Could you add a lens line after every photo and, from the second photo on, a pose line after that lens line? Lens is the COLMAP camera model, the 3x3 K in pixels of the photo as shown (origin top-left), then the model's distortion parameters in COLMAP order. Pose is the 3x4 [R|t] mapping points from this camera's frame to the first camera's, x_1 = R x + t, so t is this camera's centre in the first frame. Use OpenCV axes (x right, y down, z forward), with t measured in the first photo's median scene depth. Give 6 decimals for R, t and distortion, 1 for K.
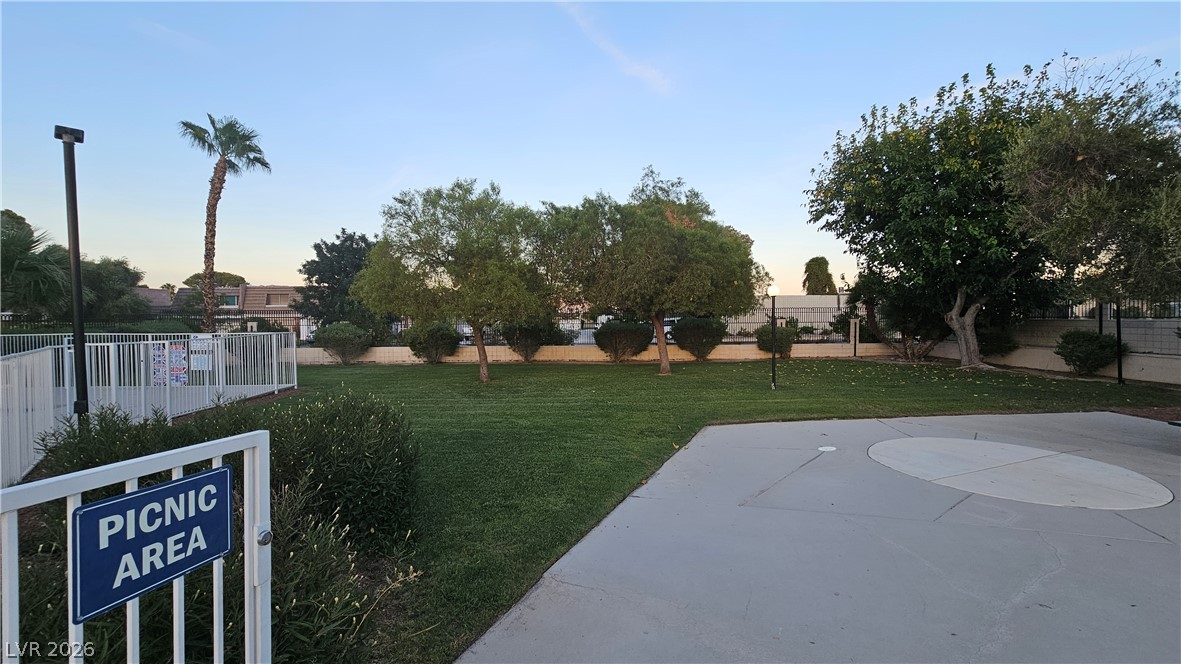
lens RADIAL K [[478.6, 0, 590.5], [0, 478.6, 332.0], [0, 0, 1]] dist [-0.000744, 0.000402]
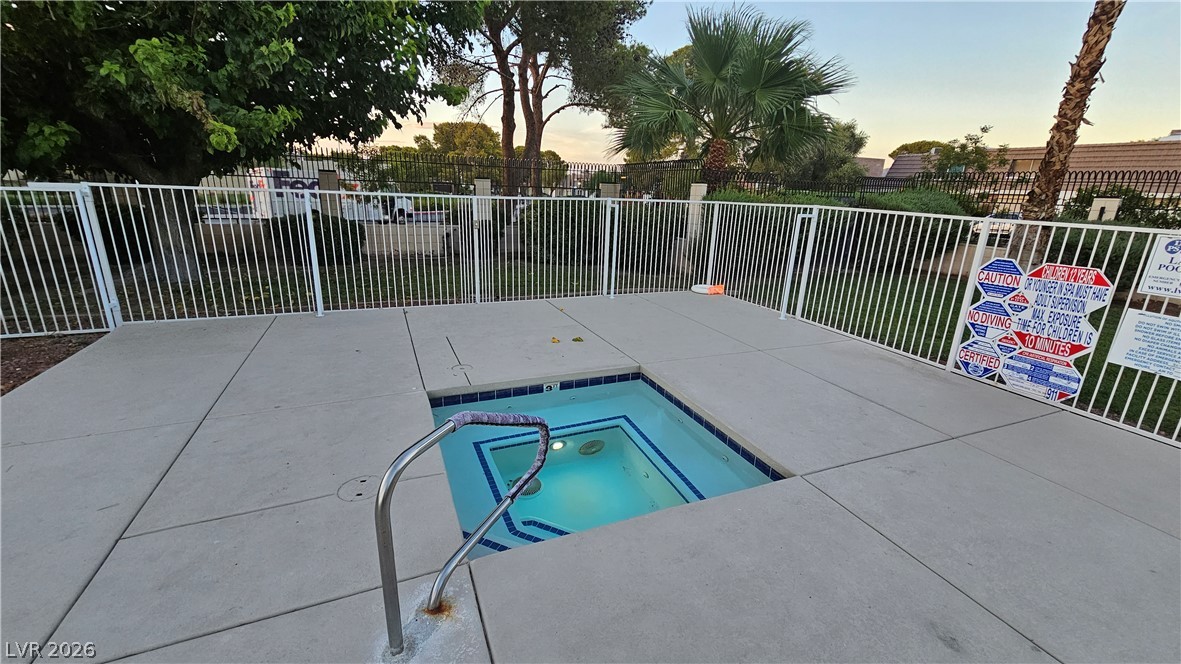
lens RADIAL K [[478.6, 0, 590.5], [0, 478.6, 332.0], [0, 0, 1]] dist [-0.000744, 0.000402]
pose [[0.347189, 0.290519, -0.891661, -0.570451], [-0.065873, 0.956012, 0.285836, 0.002028], [0.935479, -0.040503, 0.351054, 0.508212]]
